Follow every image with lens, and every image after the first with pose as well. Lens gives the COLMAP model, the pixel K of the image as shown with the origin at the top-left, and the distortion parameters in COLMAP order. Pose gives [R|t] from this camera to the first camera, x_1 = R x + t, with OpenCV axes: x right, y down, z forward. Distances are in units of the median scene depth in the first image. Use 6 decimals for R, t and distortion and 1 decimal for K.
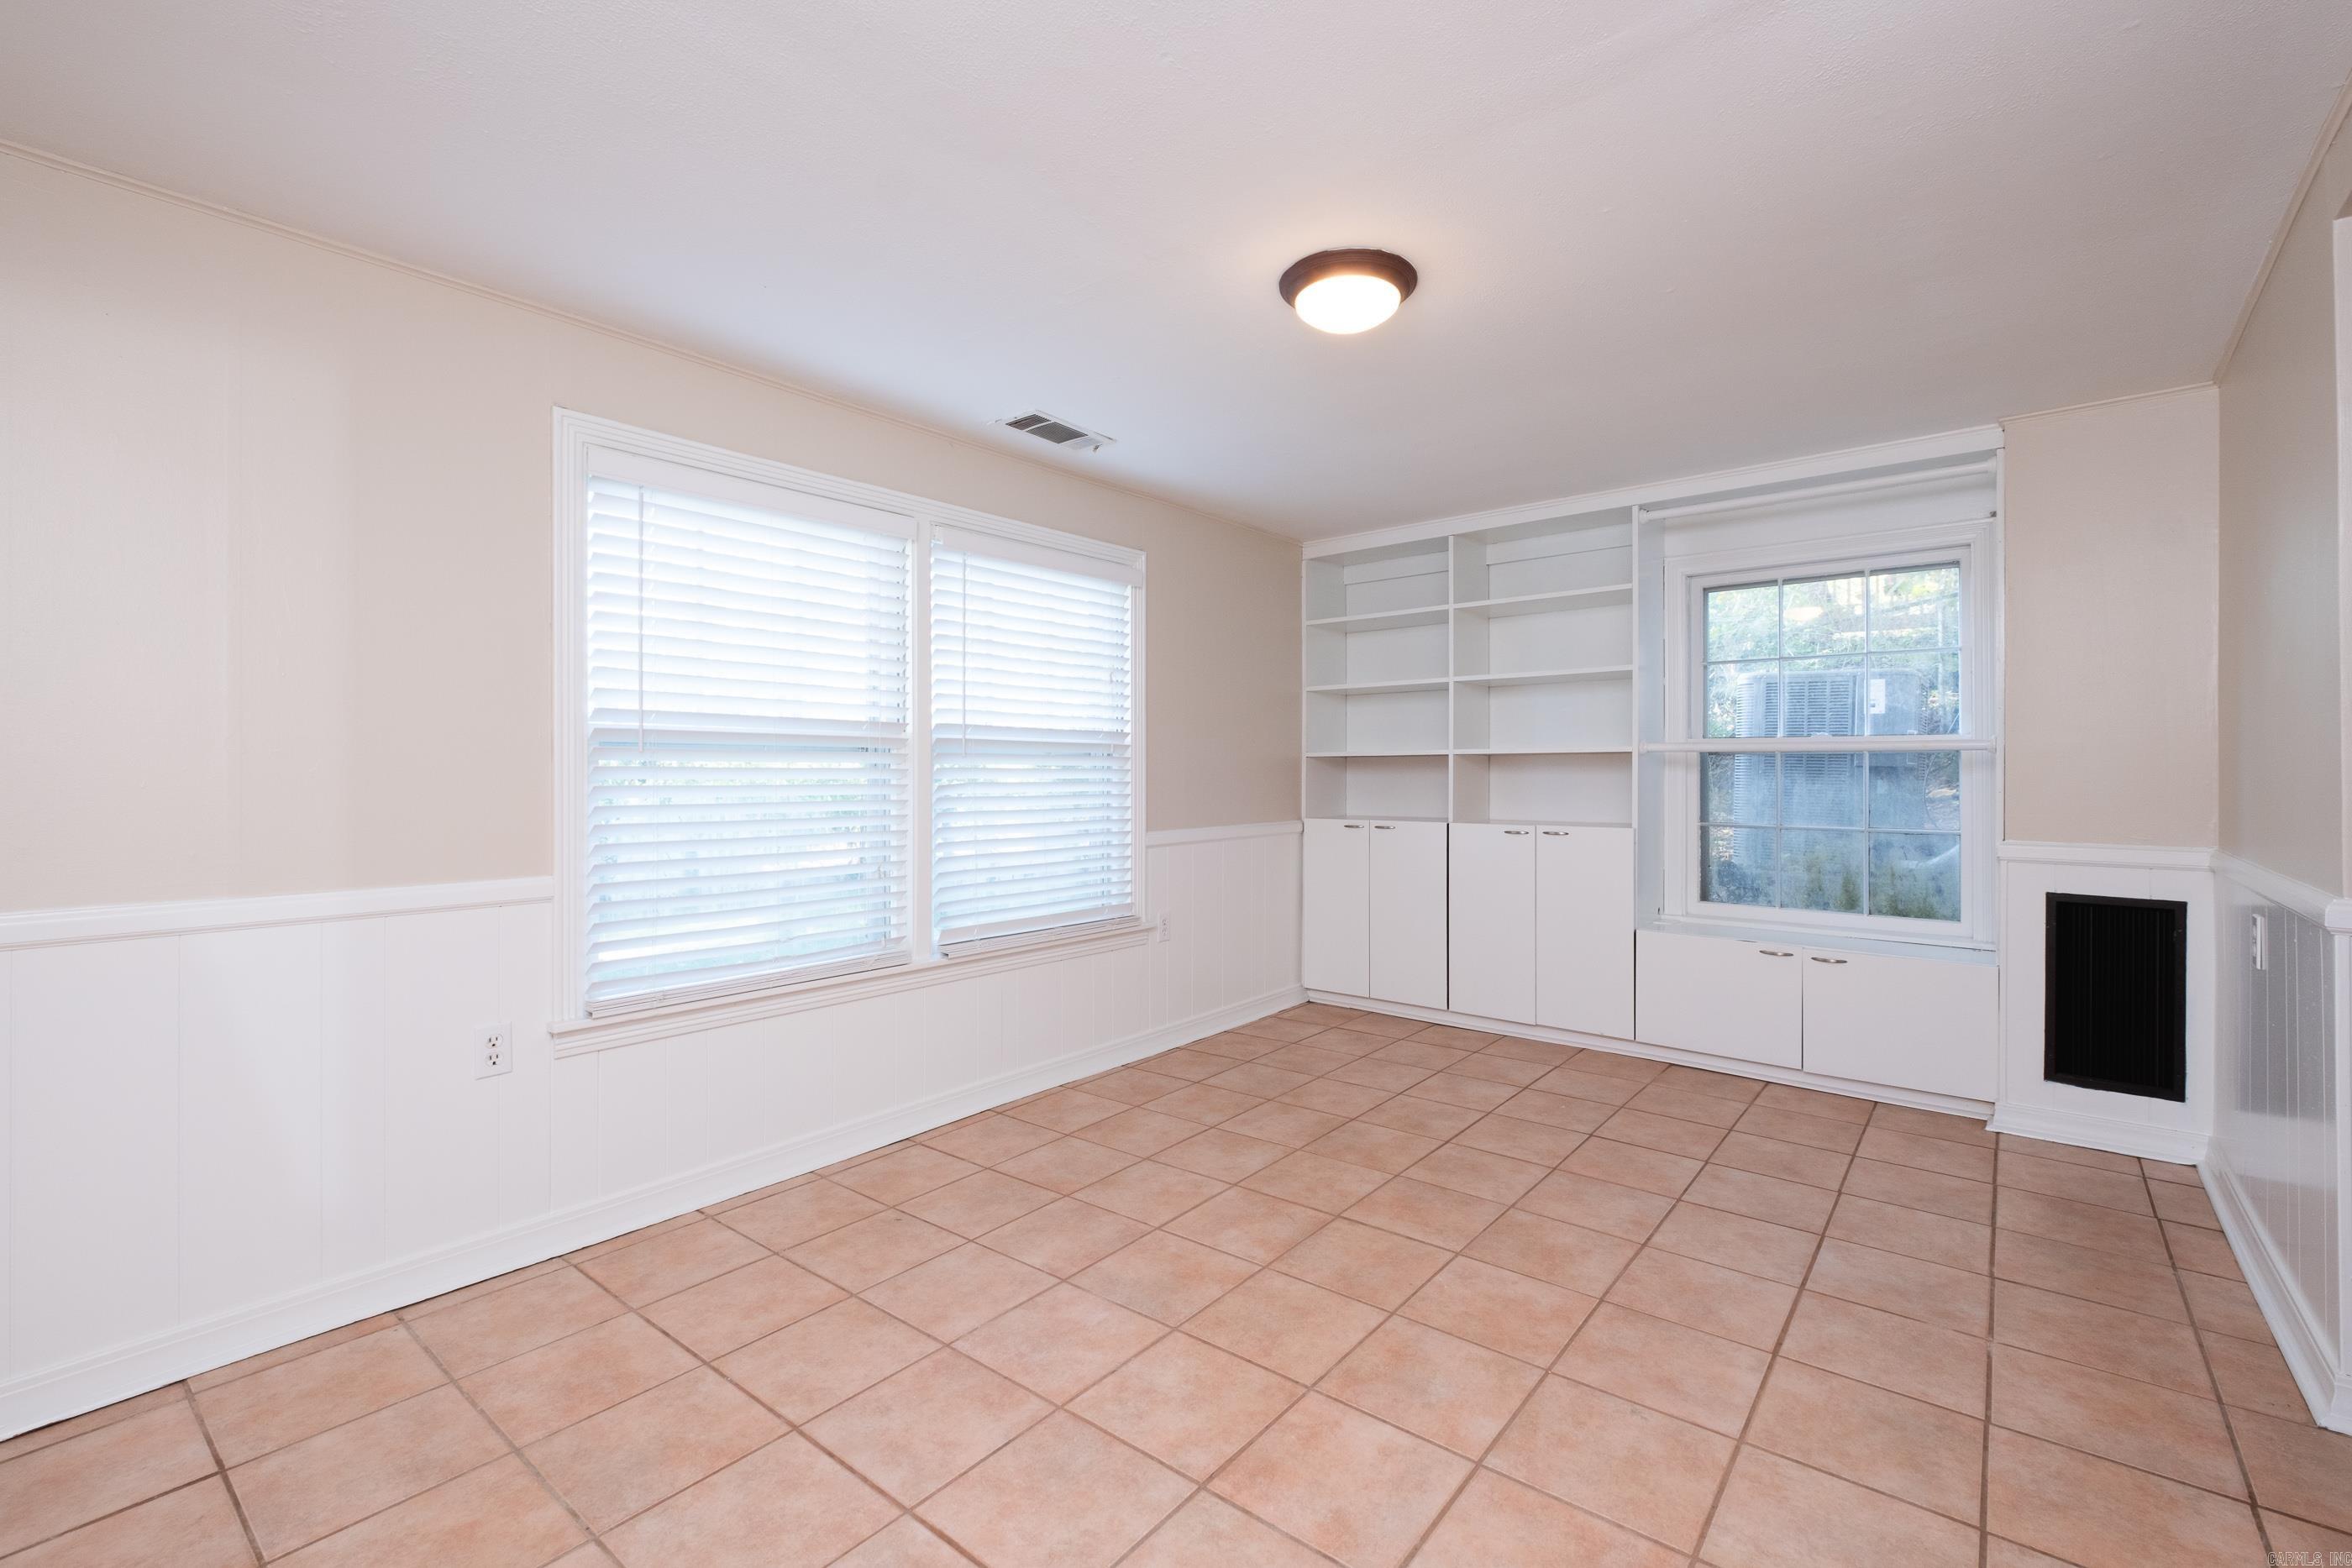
lens RADIAL K [[996.3, 0, 1173.9], [0, 996.3, 789.3], [0, 0, 1]] dist [0.014100, -0.012691]
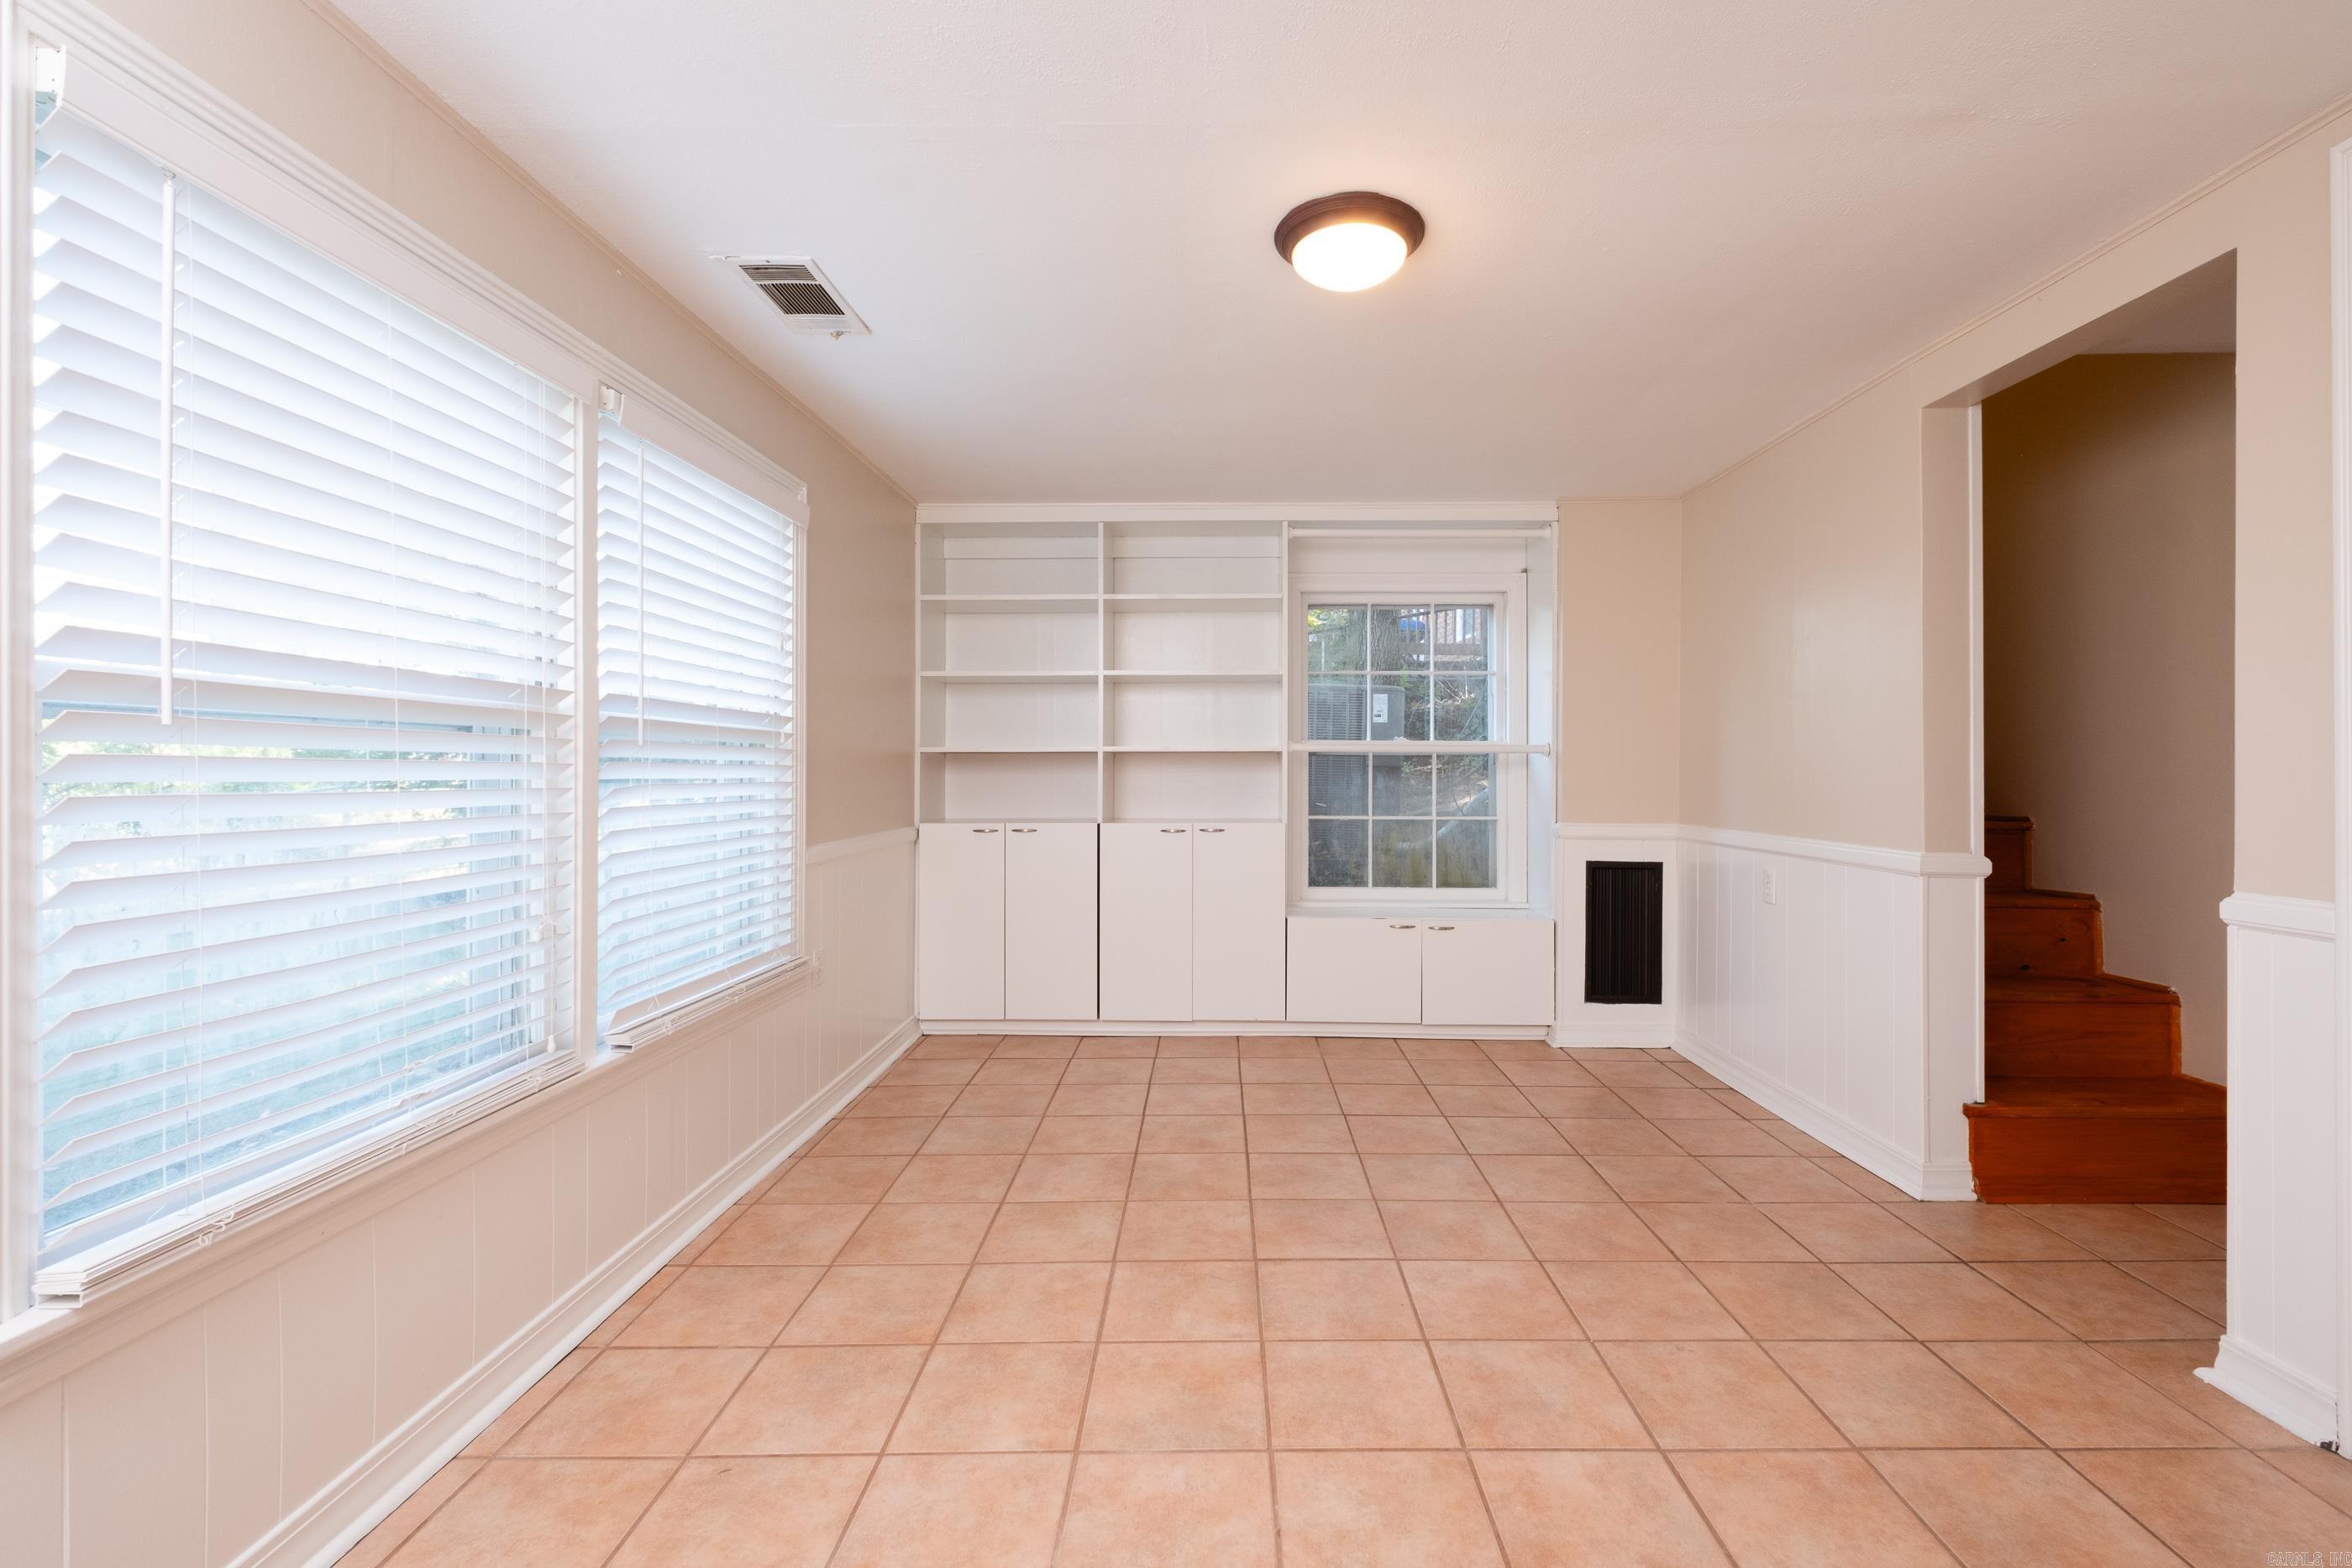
lens RADIAL K [[1024.5, 0, 1185.0], [0, 1024.5, 789.5], [0, 0, 1]] dist [0.001114, -0.000754]
pose [[0.782155, -0.010687, 0.622992, -0.369589], [0.009866, 0.999940, 0.004767, -0.003481], [-0.623006, 0.002418, 0.782214, 0.250774]]
